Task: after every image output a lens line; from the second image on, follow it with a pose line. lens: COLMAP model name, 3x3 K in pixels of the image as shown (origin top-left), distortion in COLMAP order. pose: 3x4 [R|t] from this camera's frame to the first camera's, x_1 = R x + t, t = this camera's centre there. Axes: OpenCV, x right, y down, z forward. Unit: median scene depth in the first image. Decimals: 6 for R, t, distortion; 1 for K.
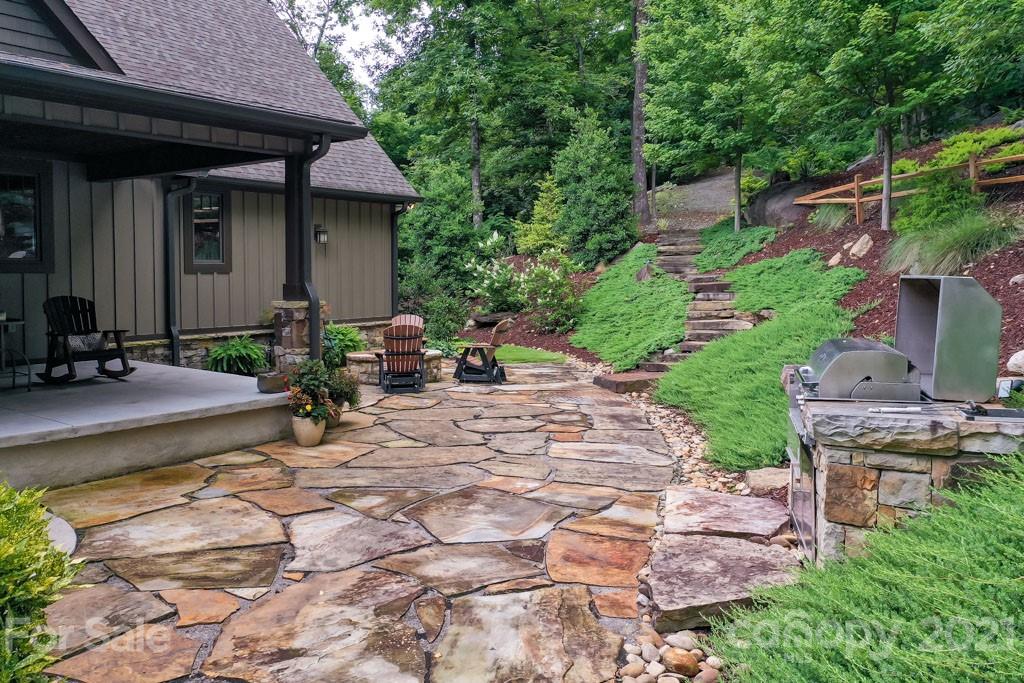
lens RADIAL K [[805.8, 0, 518.2], [0, 805.8, 314.7], [0, 0, 1]] dist [0.000116, 0.003609]
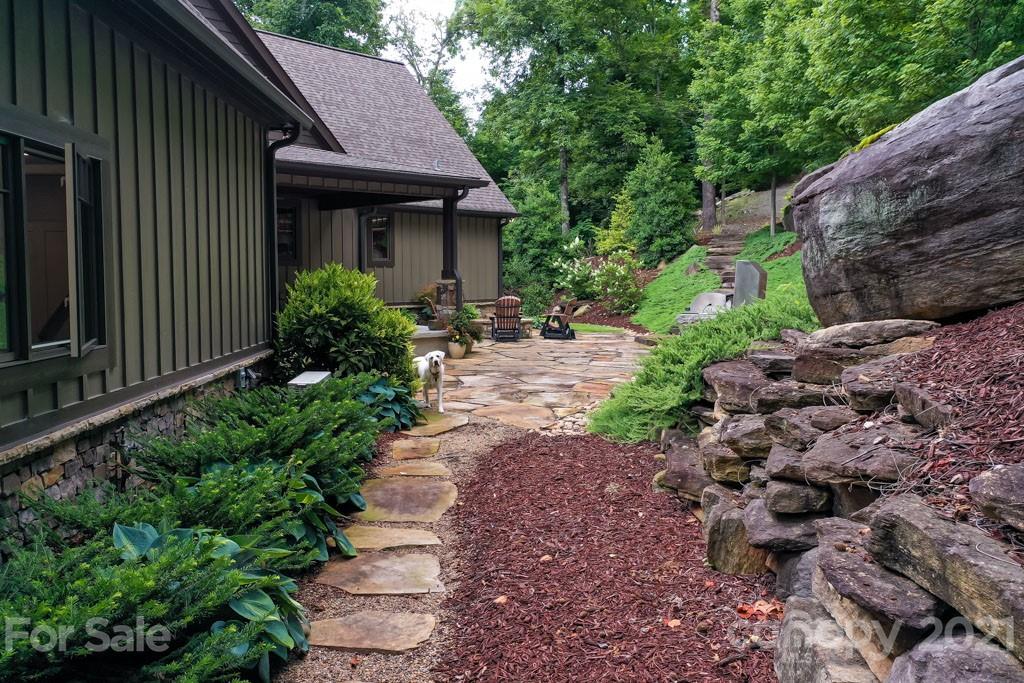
lens RADIAL K [[805.8, 0, 518.2], [0, 805.8, 314.7], [0, 0, 1]] dist [0.000116, 0.003609]
pose [[0.992774, 0.005641, -0.119868, 0.032062], [-0.006039, 0.999977, -0.002956, 0.023296], [0.119849, 0.003658, 0.992785, -0.268776]]
